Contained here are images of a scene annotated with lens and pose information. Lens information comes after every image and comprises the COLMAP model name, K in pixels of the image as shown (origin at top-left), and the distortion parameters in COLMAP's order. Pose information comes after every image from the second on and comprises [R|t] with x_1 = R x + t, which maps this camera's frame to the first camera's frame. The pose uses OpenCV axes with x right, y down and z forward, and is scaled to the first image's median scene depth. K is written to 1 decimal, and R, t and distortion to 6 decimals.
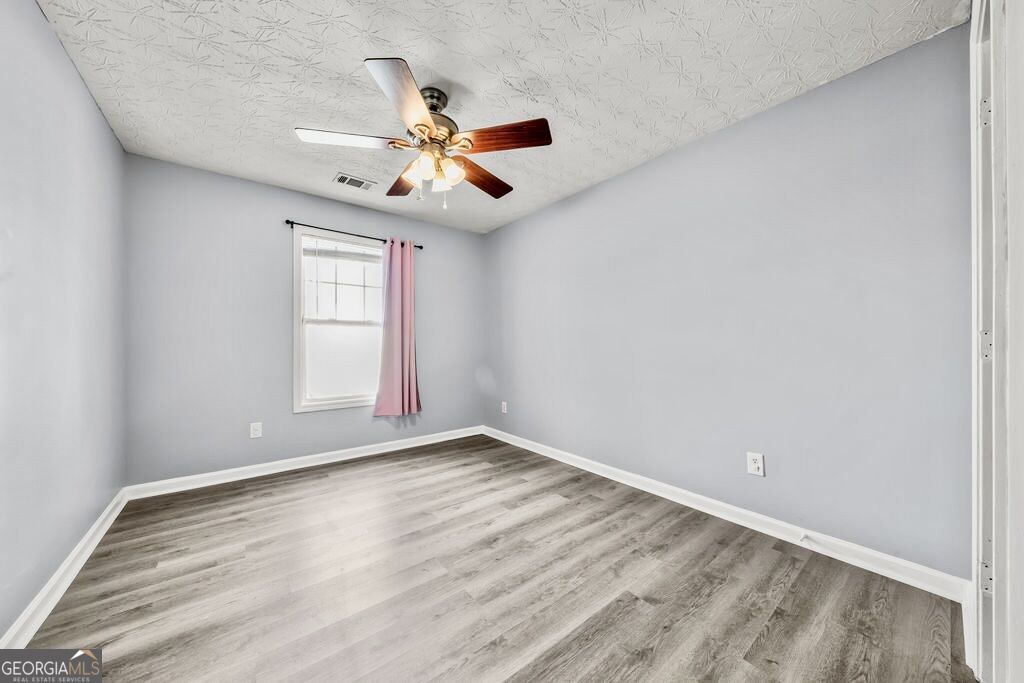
lens RADIAL K [[351.9, 0, 512.9], [0, 351.9, 344.6], [0, 0, 1]] dist [-0.006295, -0.000189]
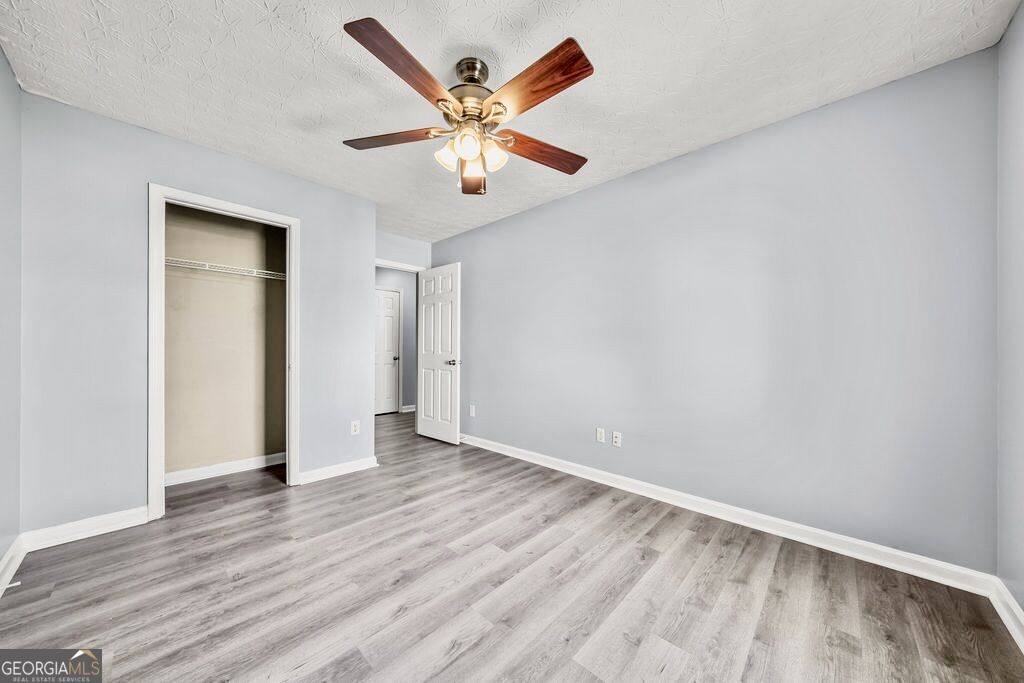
lens RADIAL K [[351.9, 0, 511.7], [0, 351.9, 345.5], [0, 0, 1]] dist [-0.006295, -0.000189]
pose [[-0.989613, -0.003513, -0.143717, -0.201075], [-0.002507, 0.999971, -0.007180, -0.001441], [0.143738, -0.006745, -0.989593, 1.888271]]
